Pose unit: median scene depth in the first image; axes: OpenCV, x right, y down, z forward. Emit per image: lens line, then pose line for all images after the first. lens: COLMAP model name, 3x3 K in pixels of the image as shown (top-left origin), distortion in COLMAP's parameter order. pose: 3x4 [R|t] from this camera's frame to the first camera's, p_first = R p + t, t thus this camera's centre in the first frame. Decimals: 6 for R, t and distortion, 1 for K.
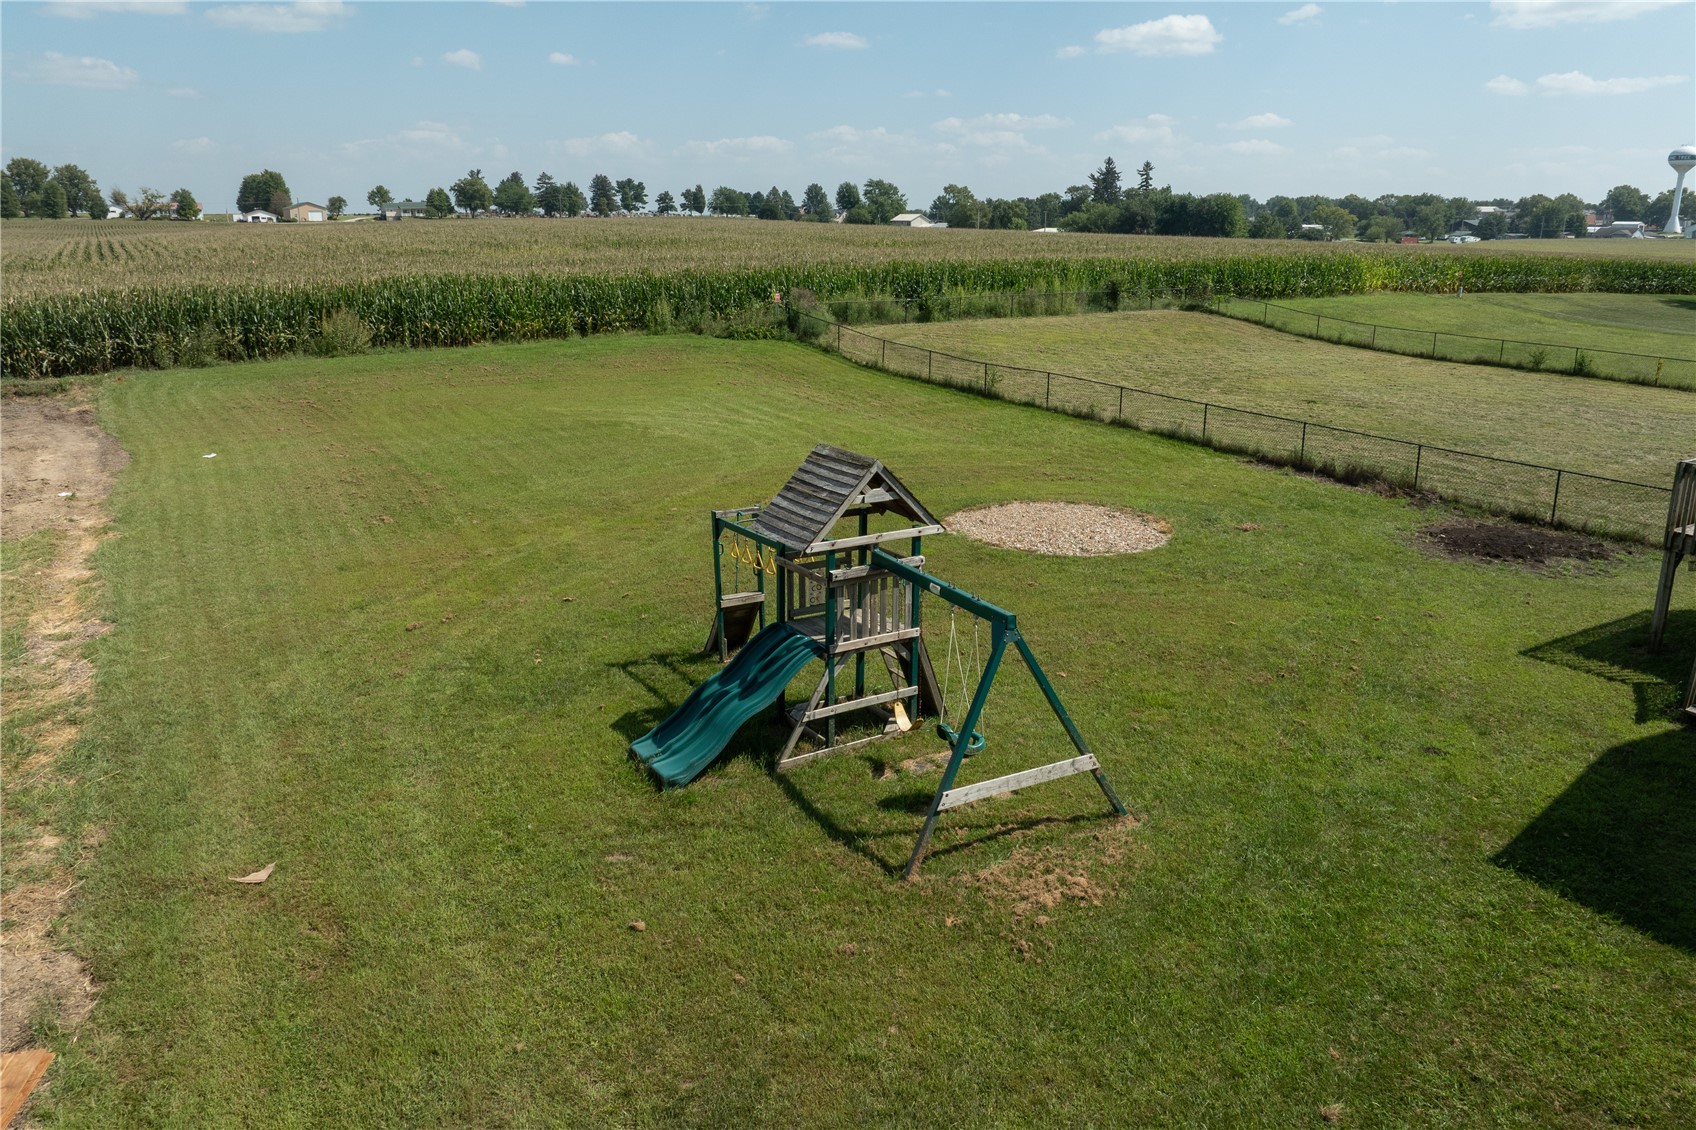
lens RADIAL K [[1201.2, 0, 848.0], [0, 1201.2, 565.0], [0, 0, 1]] dist [-0.042633, -0.002403]
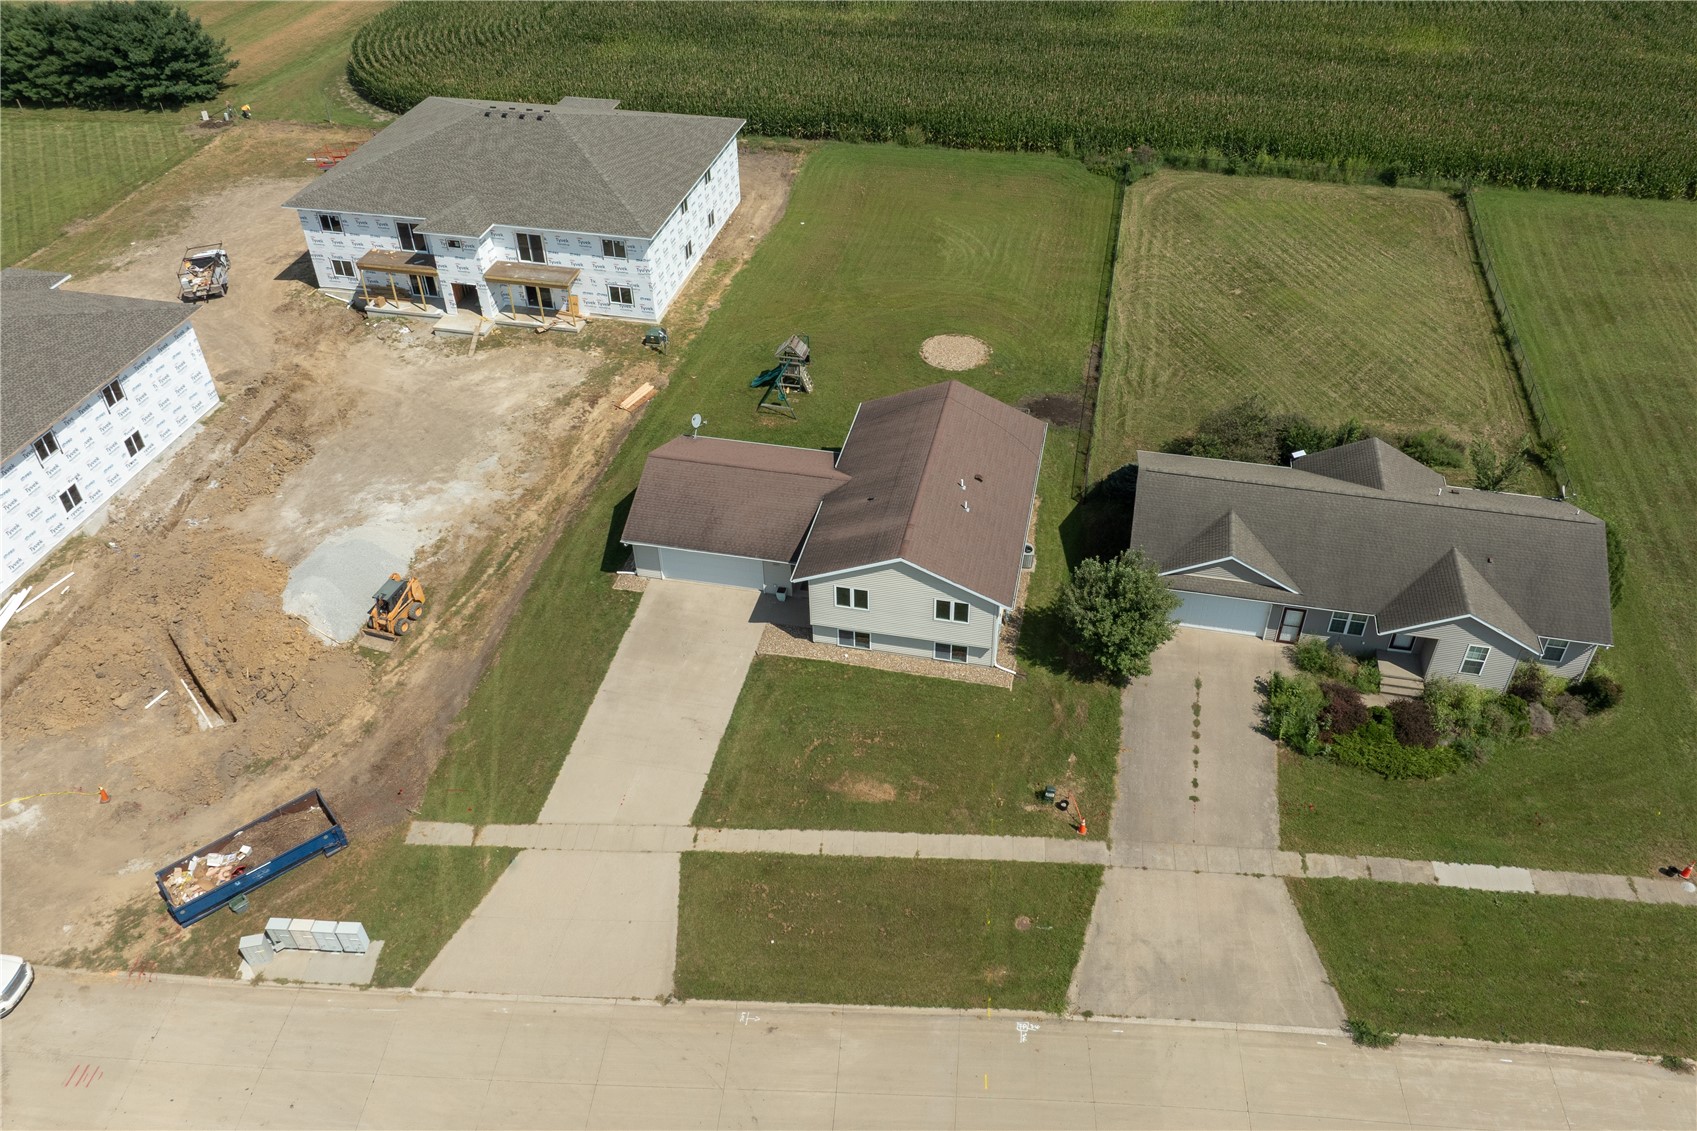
lens RADIAL K [[1236.1, 0, 852.5], [0, 1236.1, 598.5], [0, 0, 1]] dist [-0.046409, 0.006118]
pose [[0.714377, 0.454079, -0.532425, 0.834189], [-0.176525, 0.853201, 0.490802, -0.427719], [0.677129, -0.256631, 0.689664, -0.657550]]
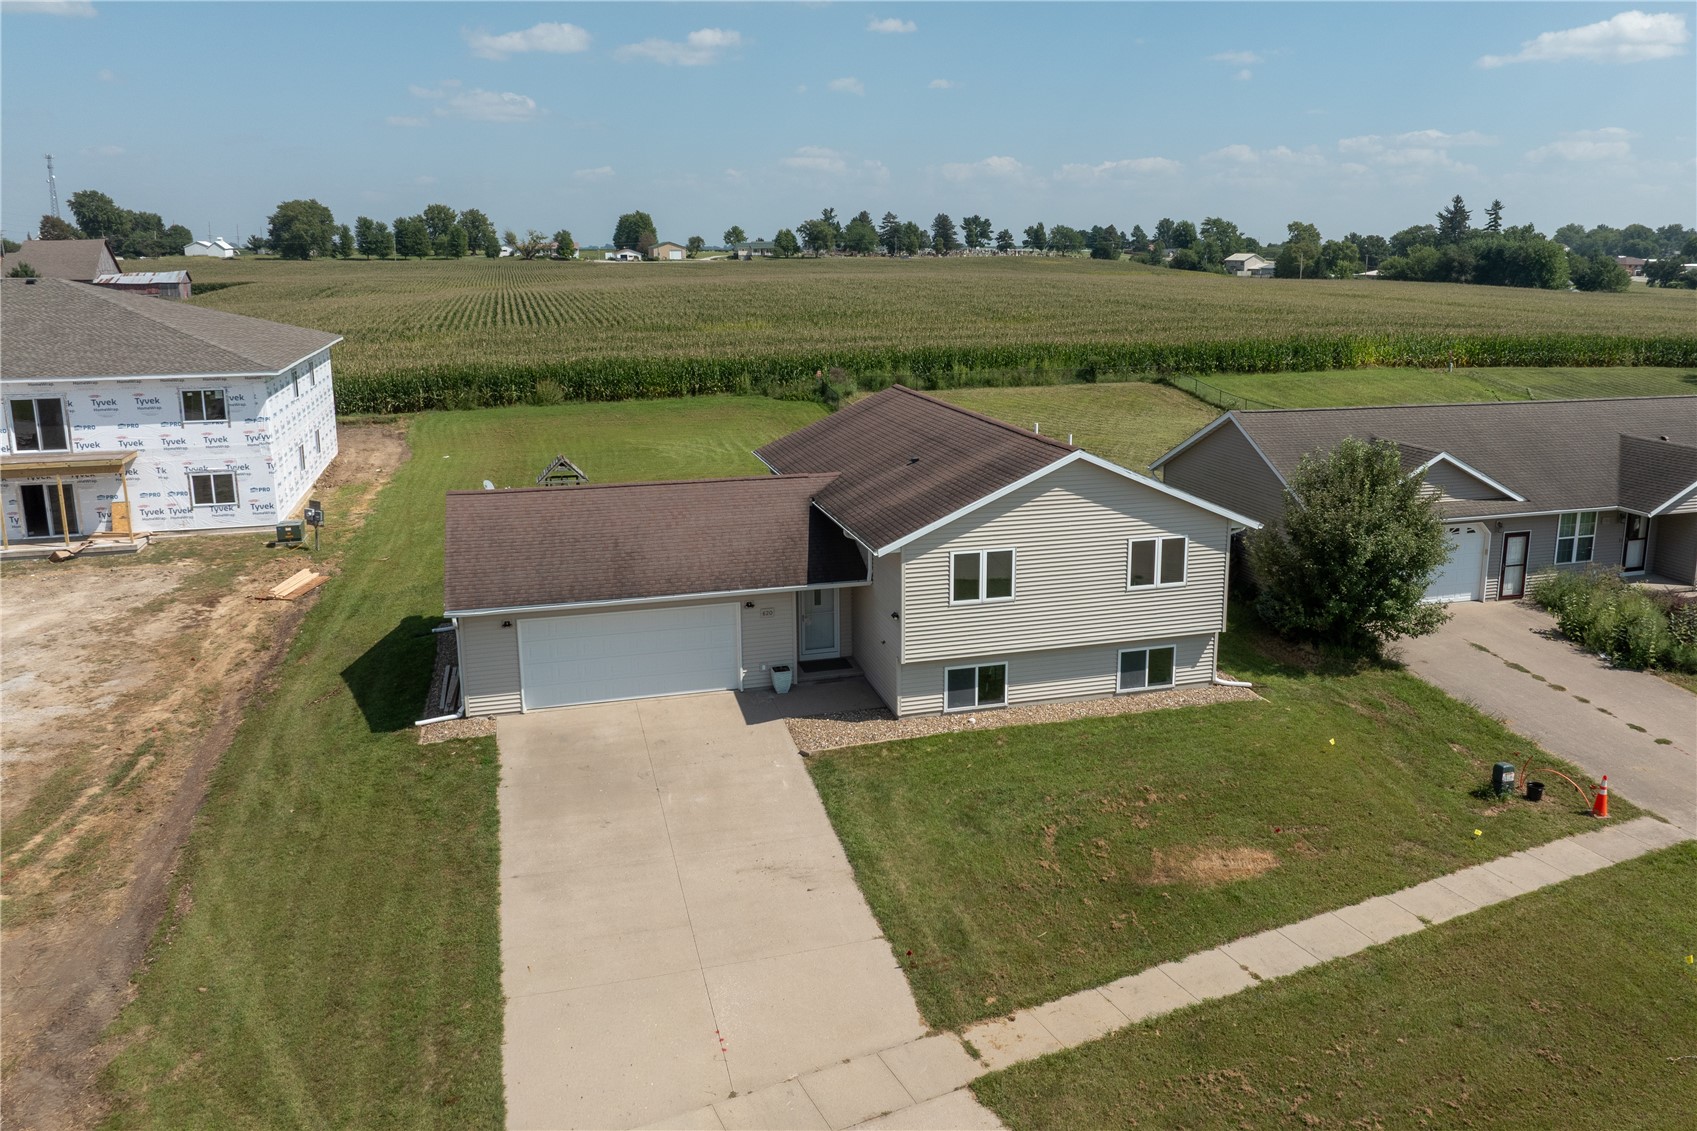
lens RADIAL K [[1289.0, 0, 897.9], [0, 1289.0, 565.4], [0, 0, 1]] dist [-0.039769, -0.003934]
pose [[0.965824, 0.057828, -0.252665, 0.420569], [-0.066949, 0.997373, -0.027648, 0.055666], [0.250403, 0.043618, 0.967159, -0.506454]]
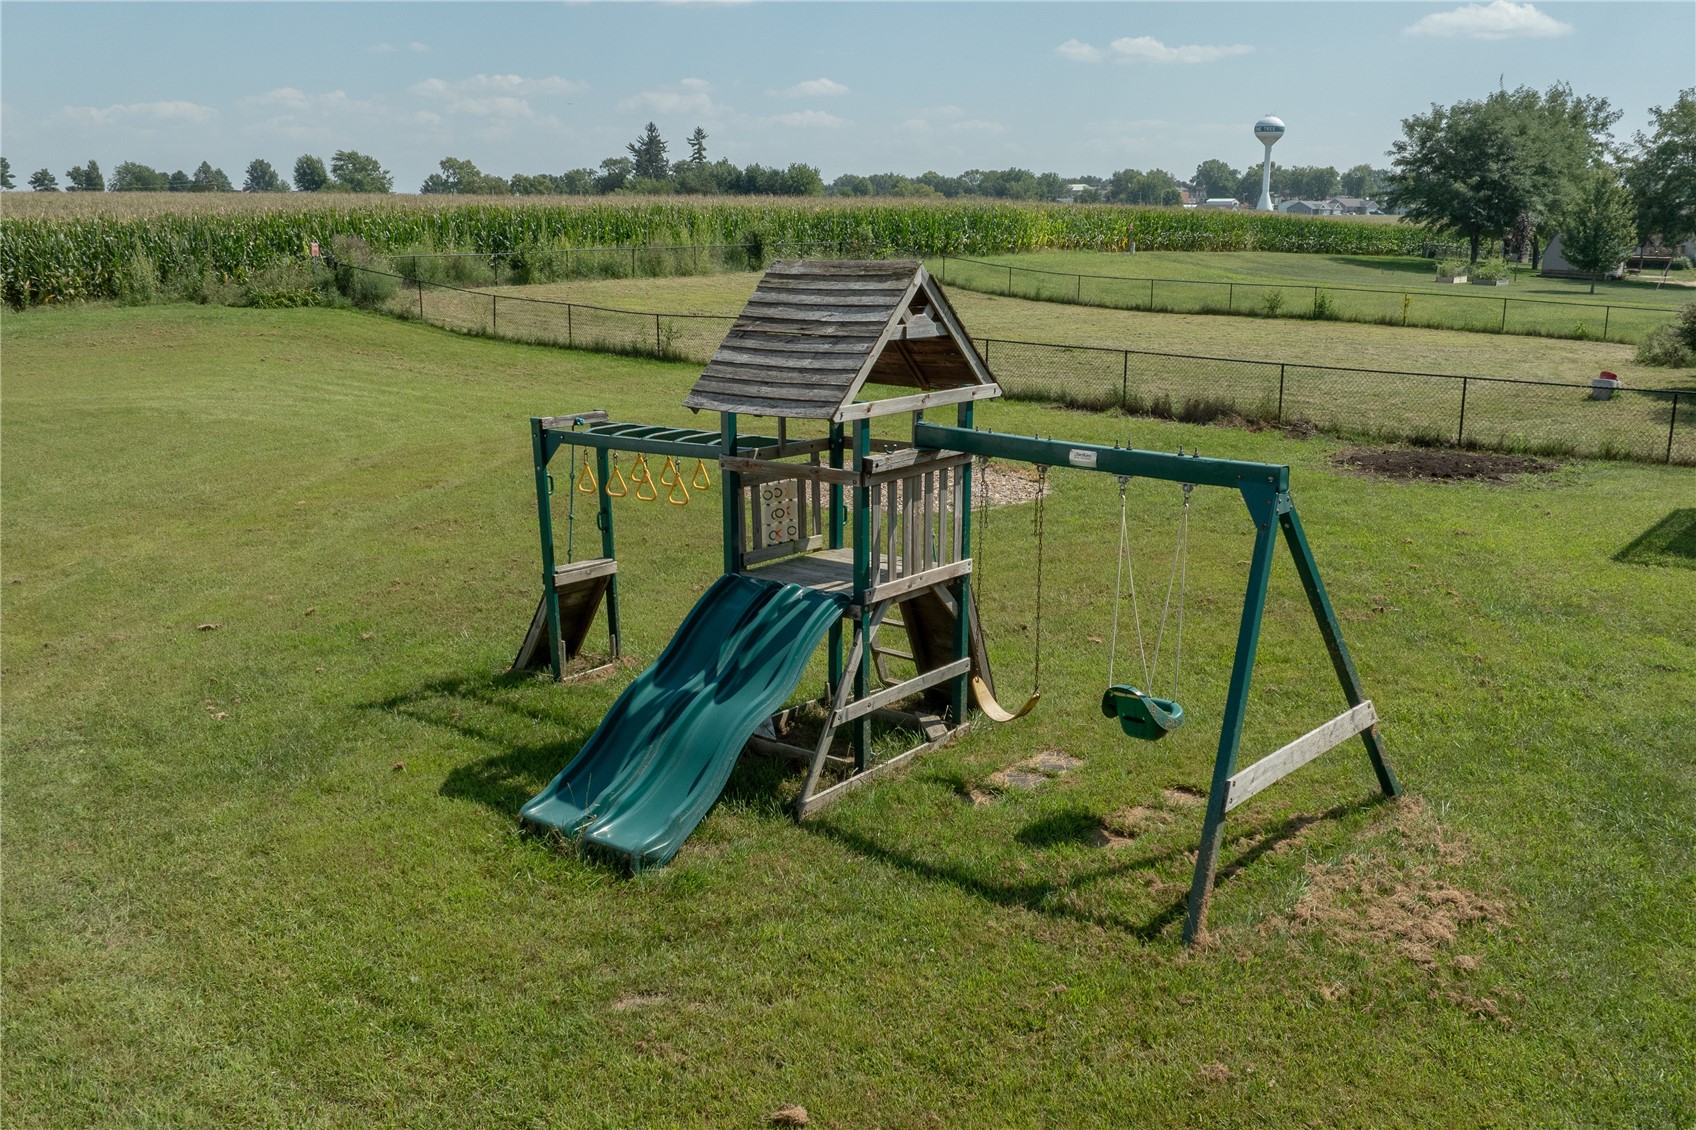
lens RADIAL K [[1508.0, 0, 872.5], [0, 1508.0, 612.3], [0, 0, 1]] dist [-0.042484, -0.016550]
pose [[0.937973, -0.091459, 0.334428, -0.057778], [0.097803, 0.995203, -0.002142, 0.018119], [-0.332628, 0.034717, 0.942419, 0.072118]]
